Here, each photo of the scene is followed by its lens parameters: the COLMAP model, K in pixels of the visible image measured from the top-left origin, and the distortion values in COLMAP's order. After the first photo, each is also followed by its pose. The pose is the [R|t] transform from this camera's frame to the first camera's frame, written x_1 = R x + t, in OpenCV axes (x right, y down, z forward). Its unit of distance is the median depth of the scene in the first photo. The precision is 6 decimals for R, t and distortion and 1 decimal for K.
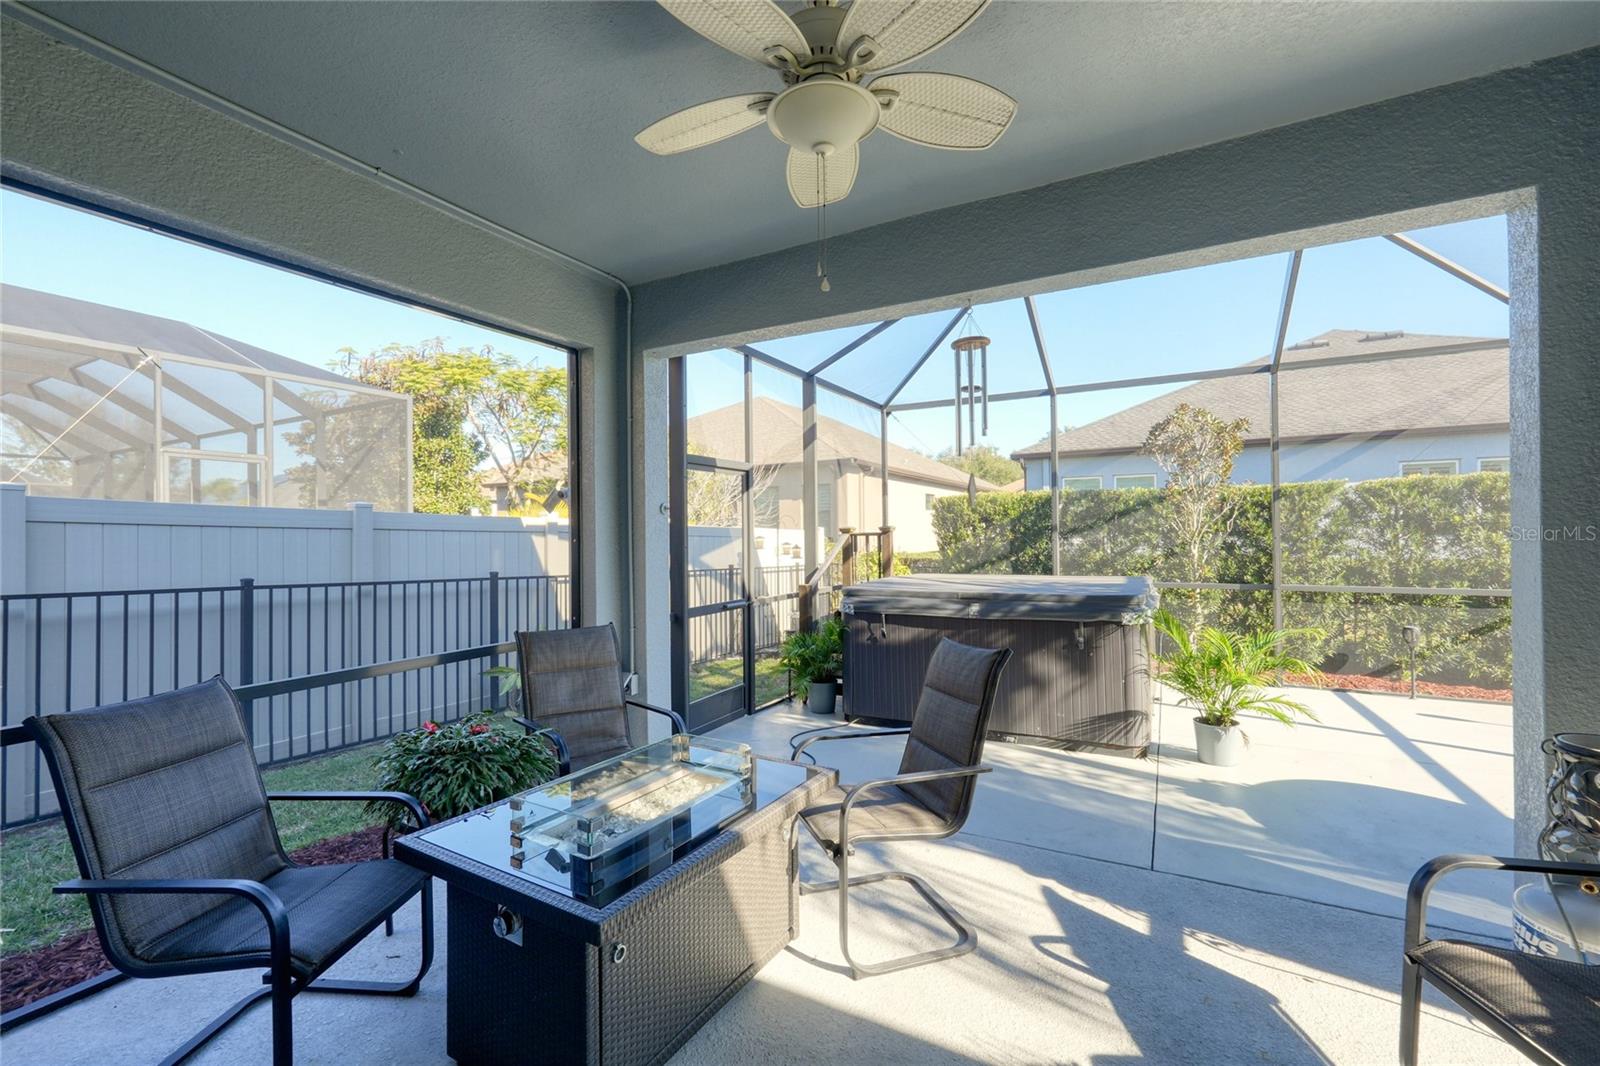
lens RADIAL K [[672.3, 0, 795.5], [0, 672.3, 531.4], [0, 0, 1]] dist [-0.011848, 0.004594]
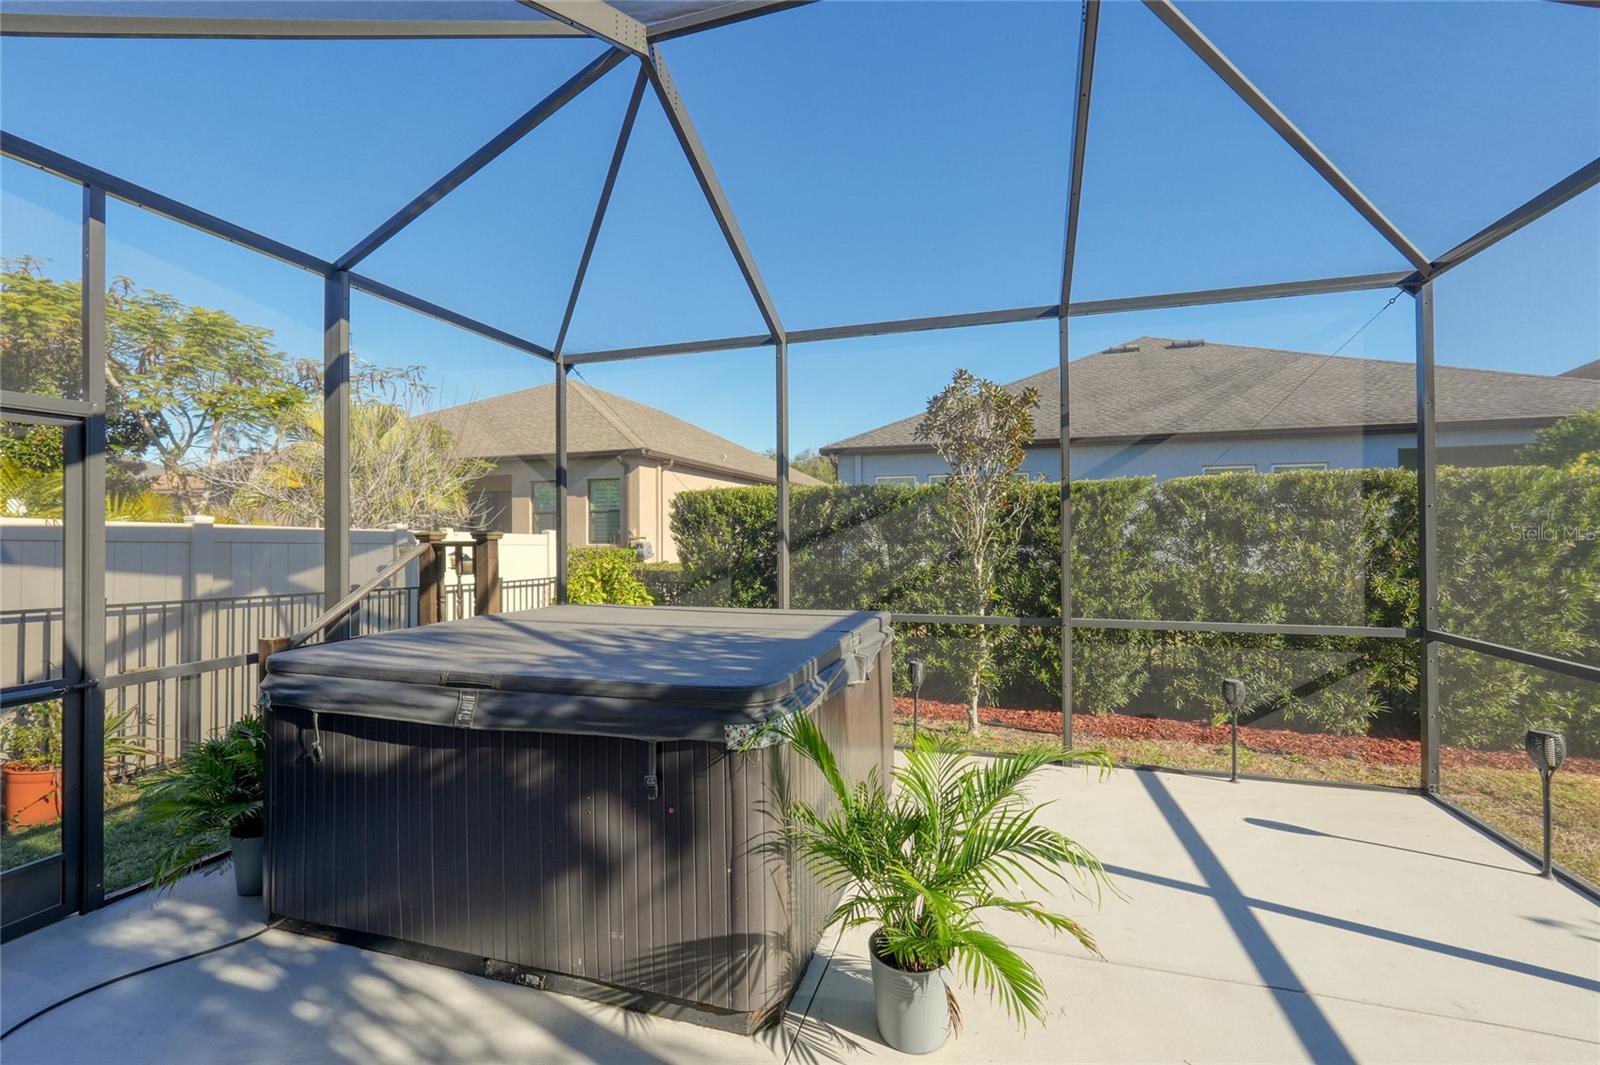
lens RADIAL K [[672.3, 0, 795.5], [0, 672.3, 530.9], [0, 0, 1]] dist [-0.011848, 0.004594]
pose [[0.980378, 0.007218, 0.196994, 0.250507], [-0.006605, 0.999971, -0.003771, -0.006489], [-0.197016, 0.002396, 0.980397, 0.303461]]
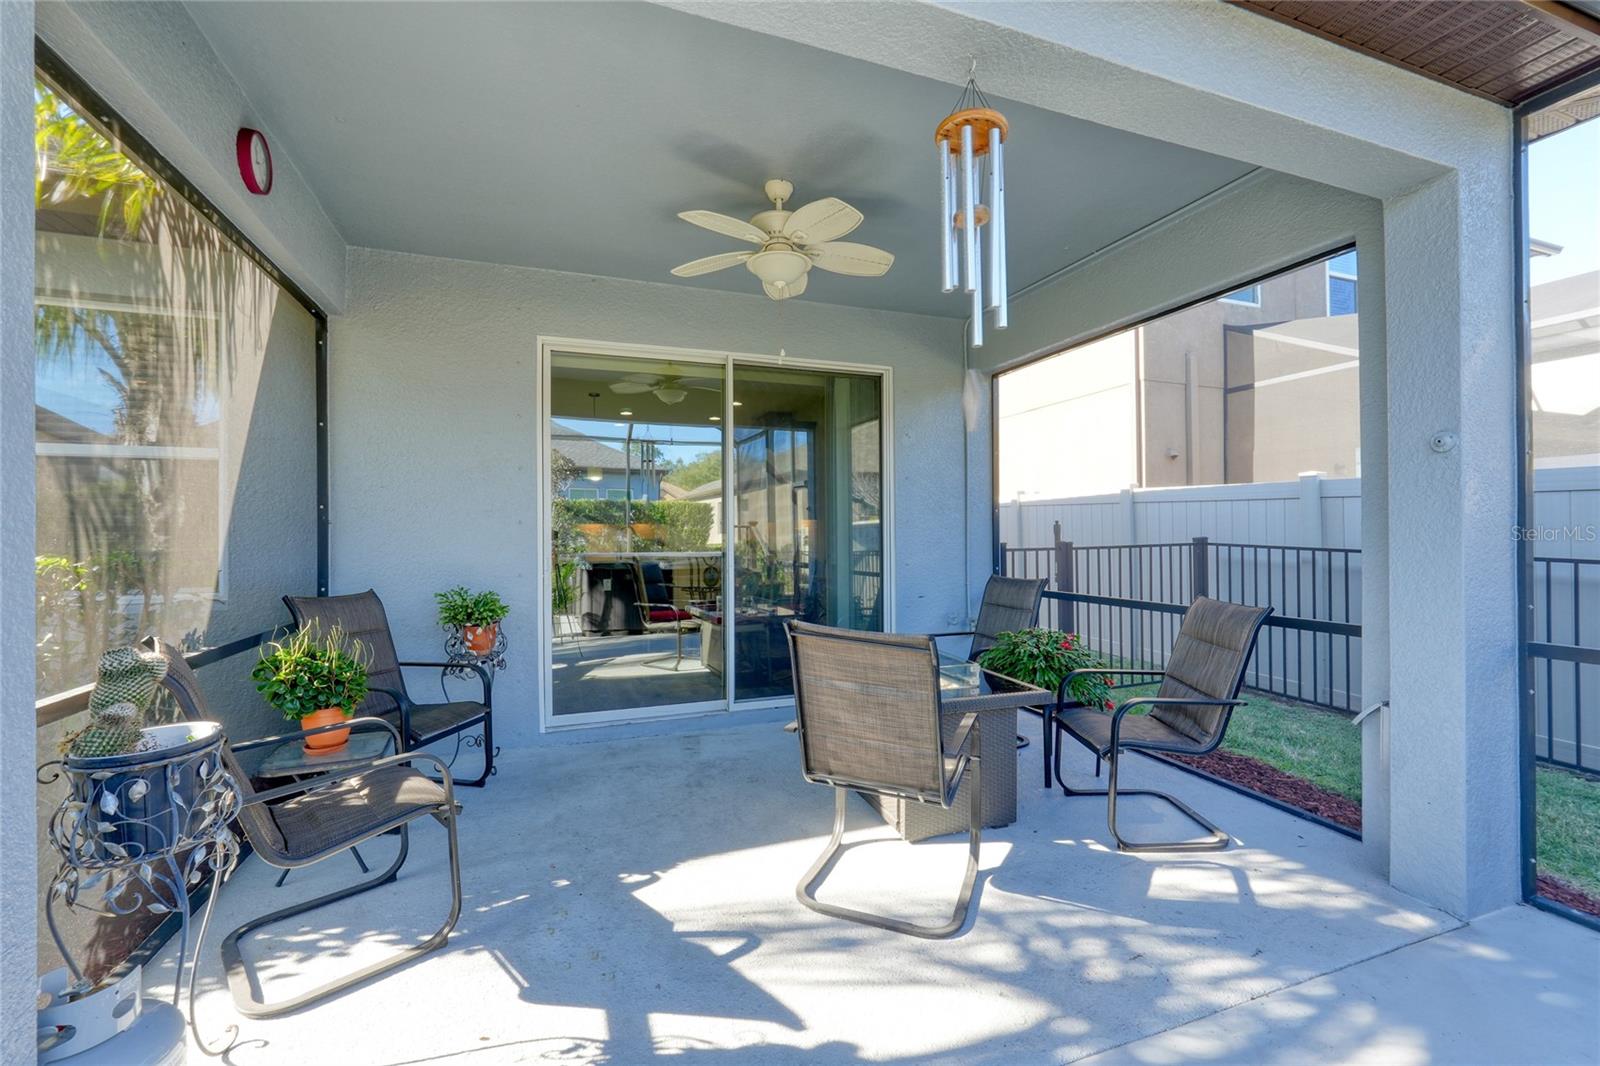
lens RADIAL K [[681.0, 0, 797.3], [0, 681.0, 528.6], [0, 0, 1]] dist [-0.000541, -0.000057]
pose [[-0.652280, 0.014069, -0.757847, 0.311874], [0.022881, 0.999738, -0.001135, 0.013784], [0.757632, -0.018081, -0.652431, 0.512672]]
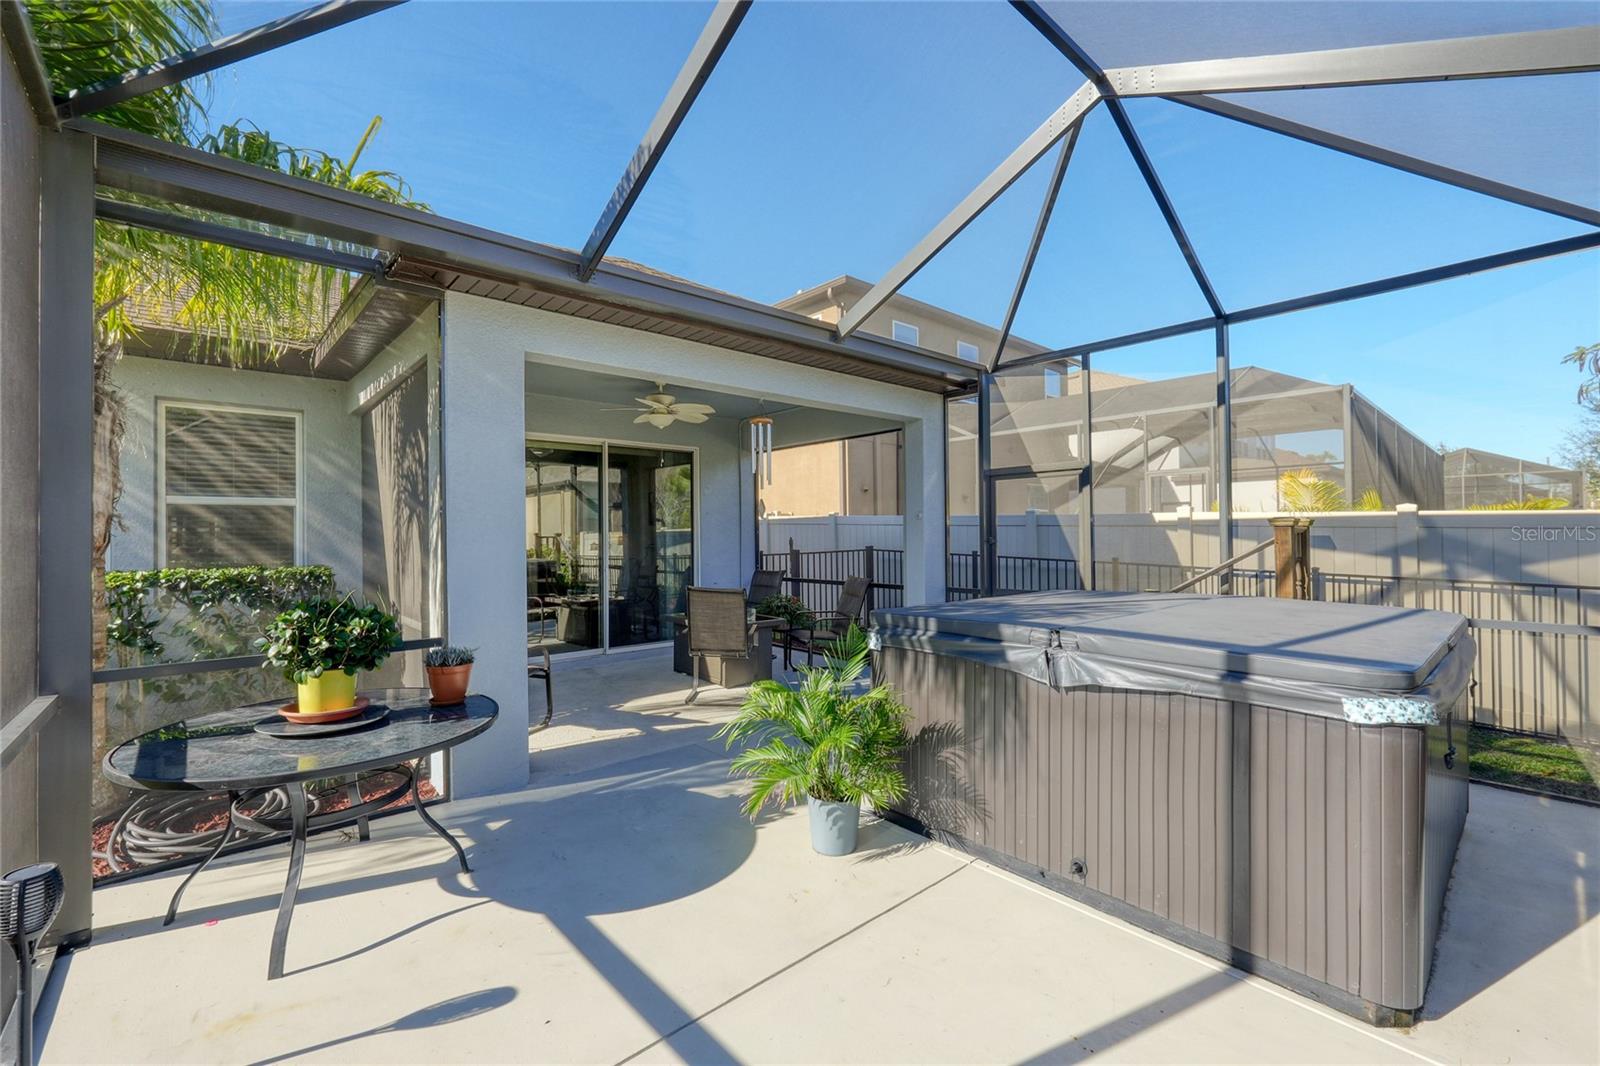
lens RADIAL K [[672.3, 0, 795.5], [0, 672.3, 531.4], [0, 0, 1]] dist [-0.011848, 0.004594]
pose [[-0.340773, 0.014153, -0.940039, 0.747251], [0.021579, 0.999741, 0.007230, -0.009510], [0.939898, -0.017821, -0.340990, 0.681238]]
